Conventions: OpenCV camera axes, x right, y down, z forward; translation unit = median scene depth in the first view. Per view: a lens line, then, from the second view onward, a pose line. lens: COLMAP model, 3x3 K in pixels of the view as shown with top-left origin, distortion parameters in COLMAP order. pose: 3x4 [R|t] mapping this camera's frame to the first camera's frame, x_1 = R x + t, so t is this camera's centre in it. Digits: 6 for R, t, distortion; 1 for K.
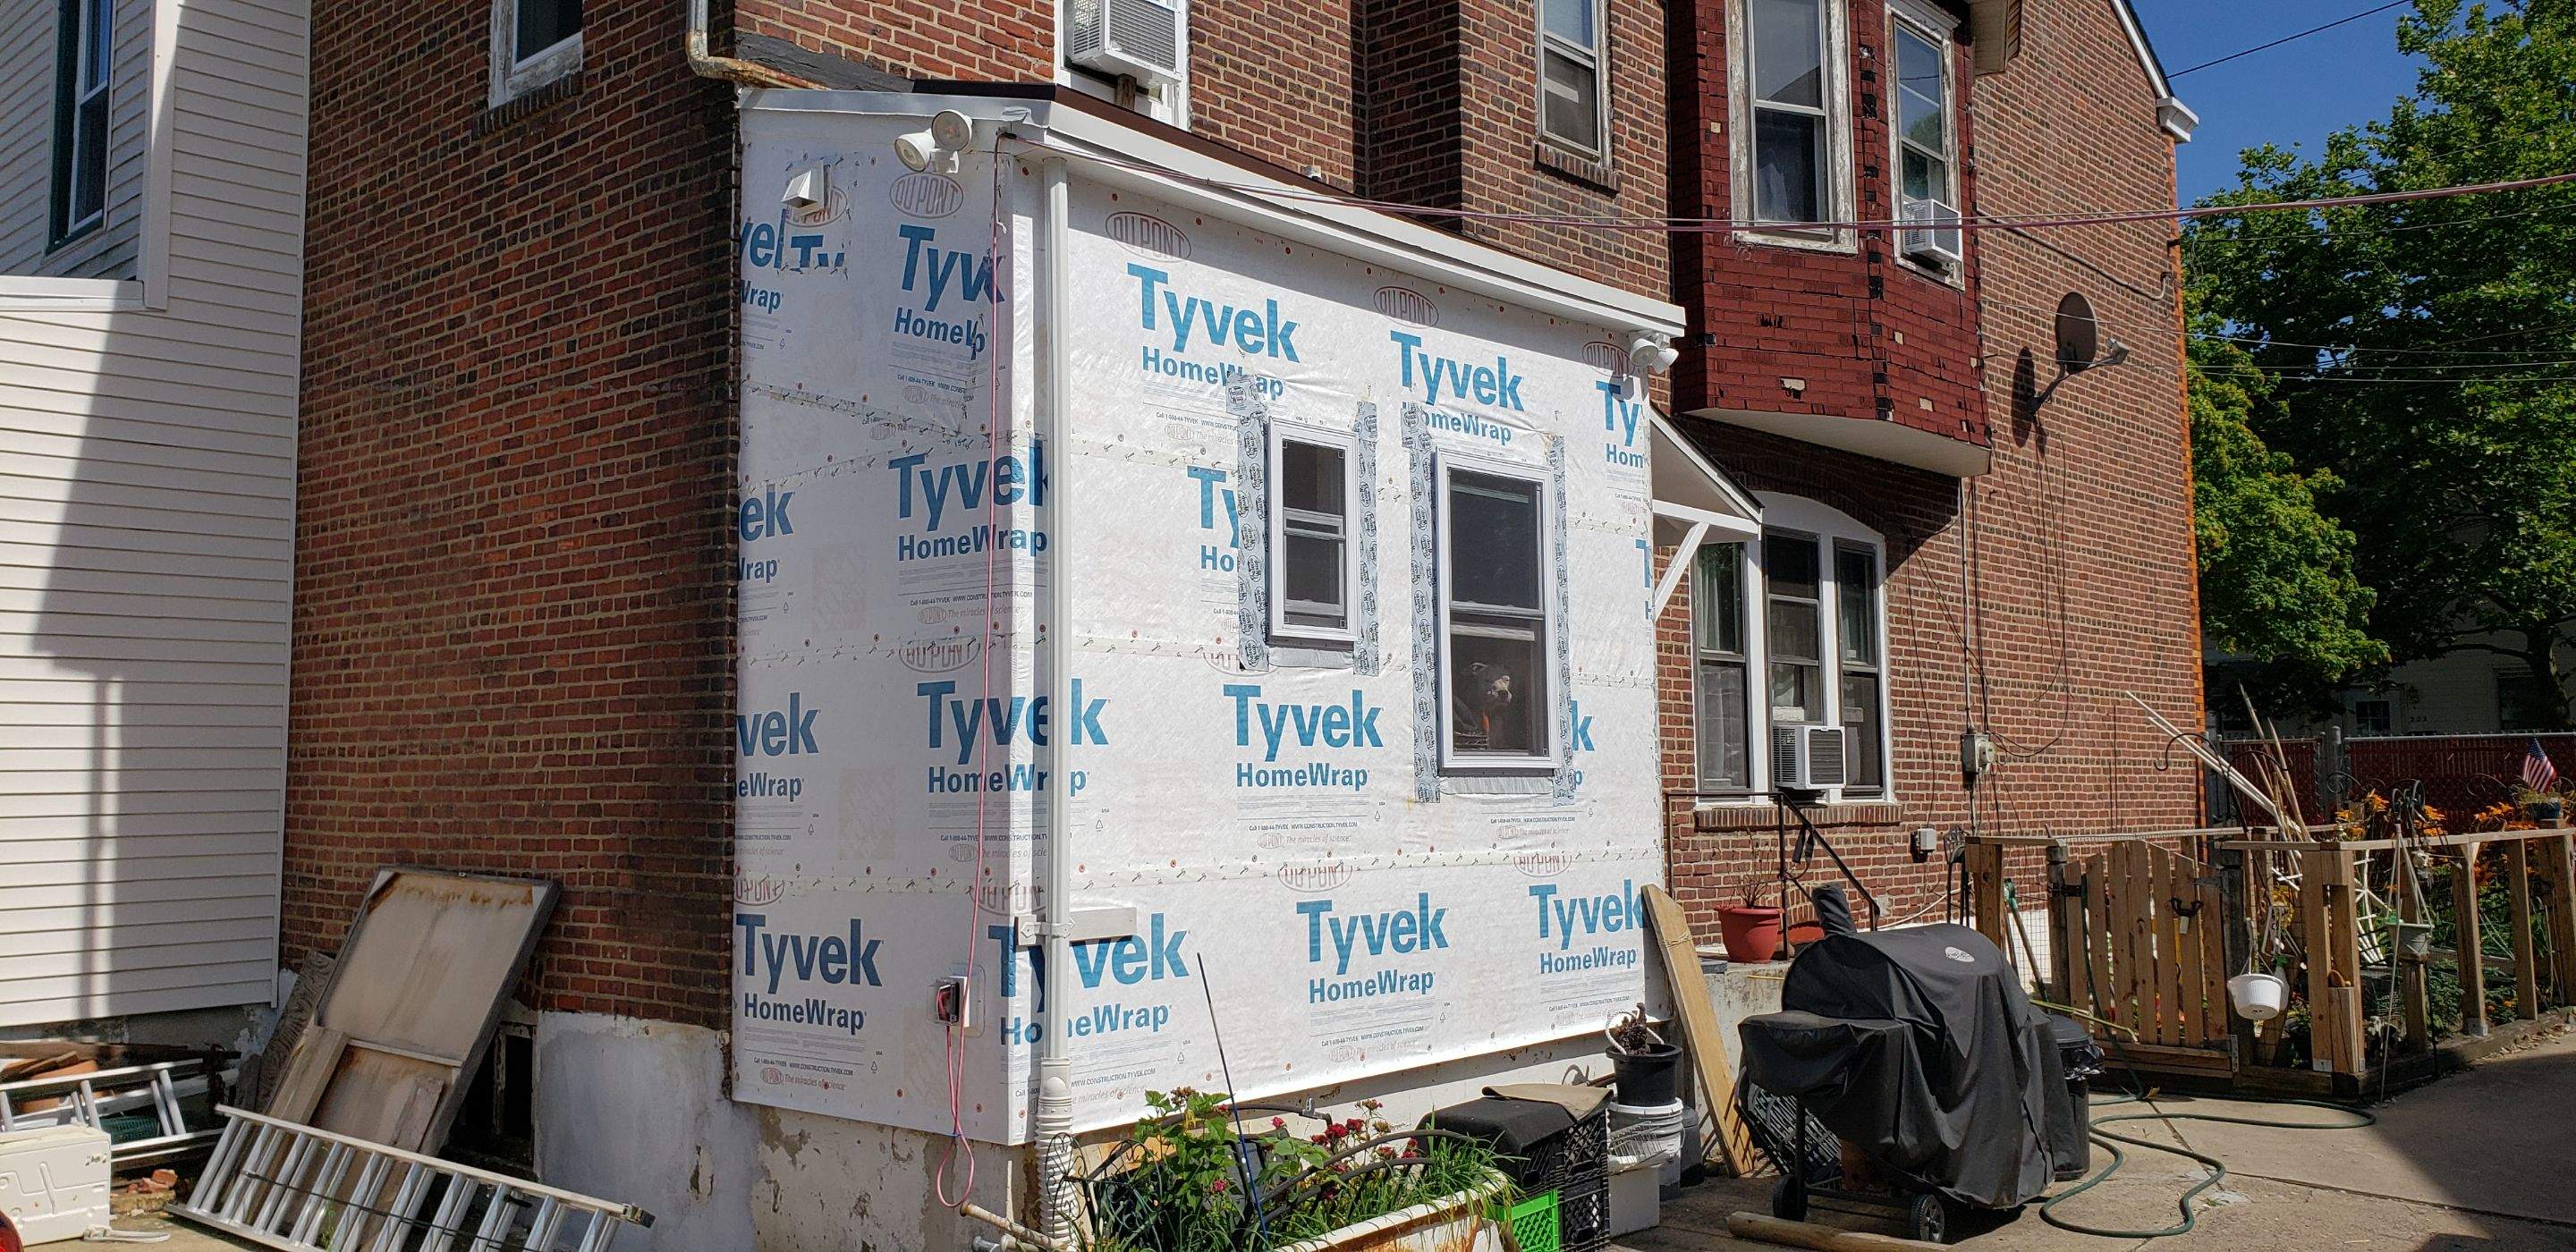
lens RADIAL K [[1988.7, 0, 1290.5], [0, 1988.7, 573.8], [0, 0, 1]] dist [0.168178, -0.345920]
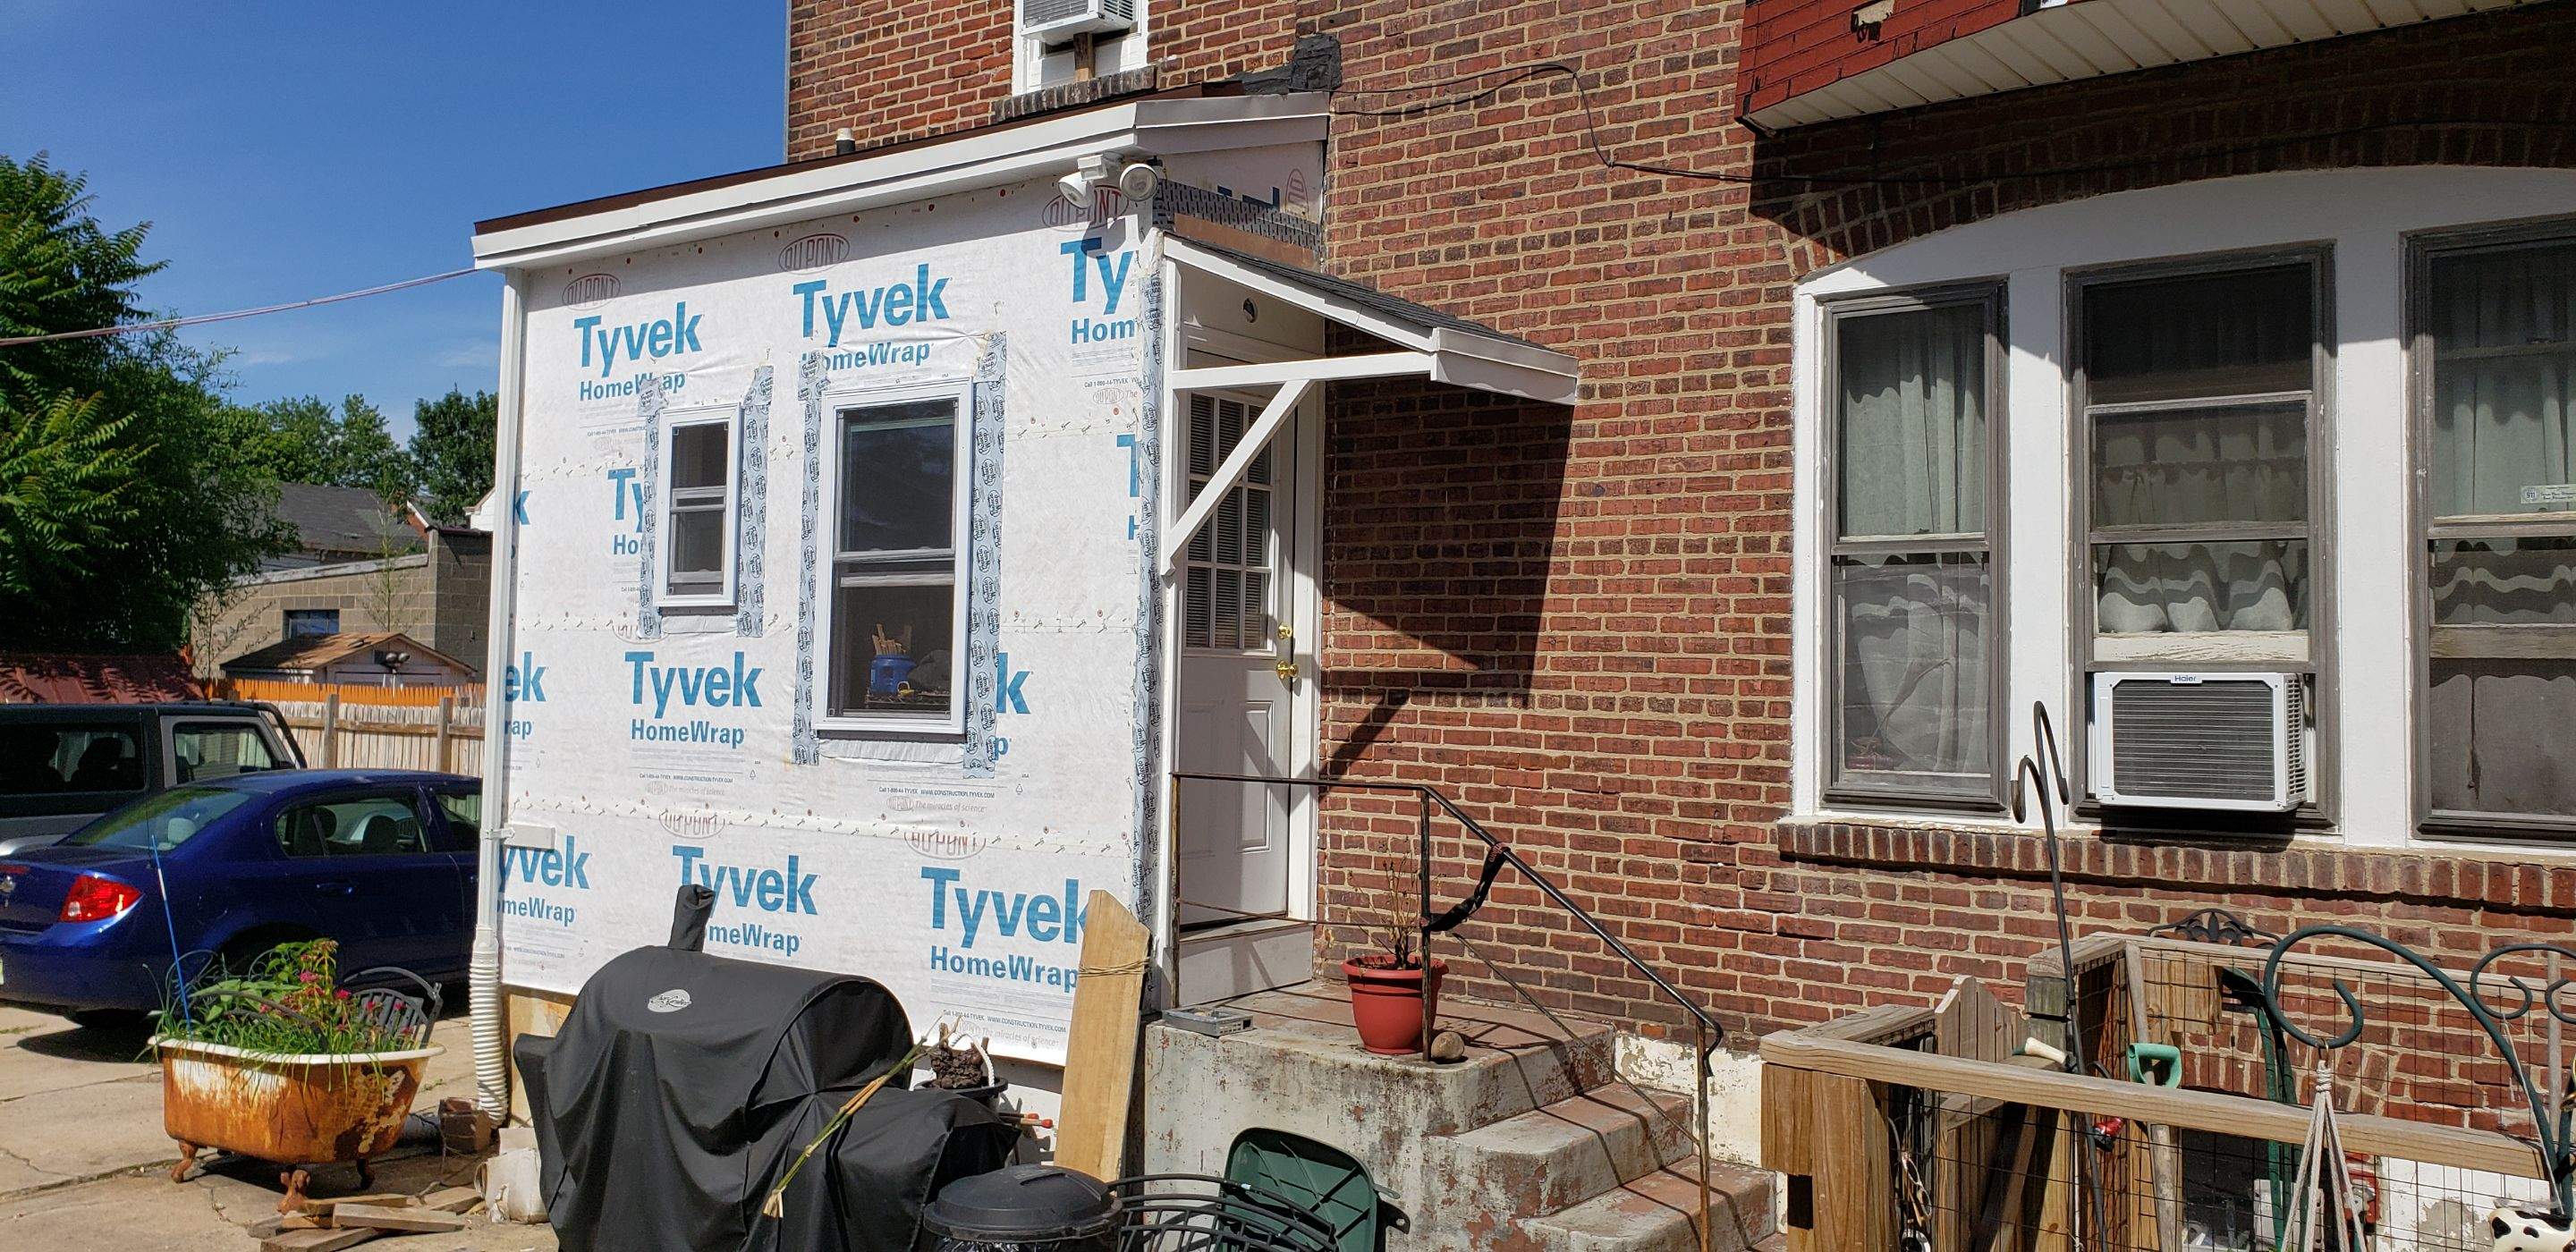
lens RADIAL K [[1970.2, 0, 1337.8], [0, 1970.2, 586.2], [0, 0, 1]] dist [0.165936, -0.335210]
pose [[0.118503, -0.039183, -0.992180, 1.040666], [0.088008, 0.995703, -0.028811, 0.077169], [0.989046, -0.083906, 0.121443, 1.117373]]
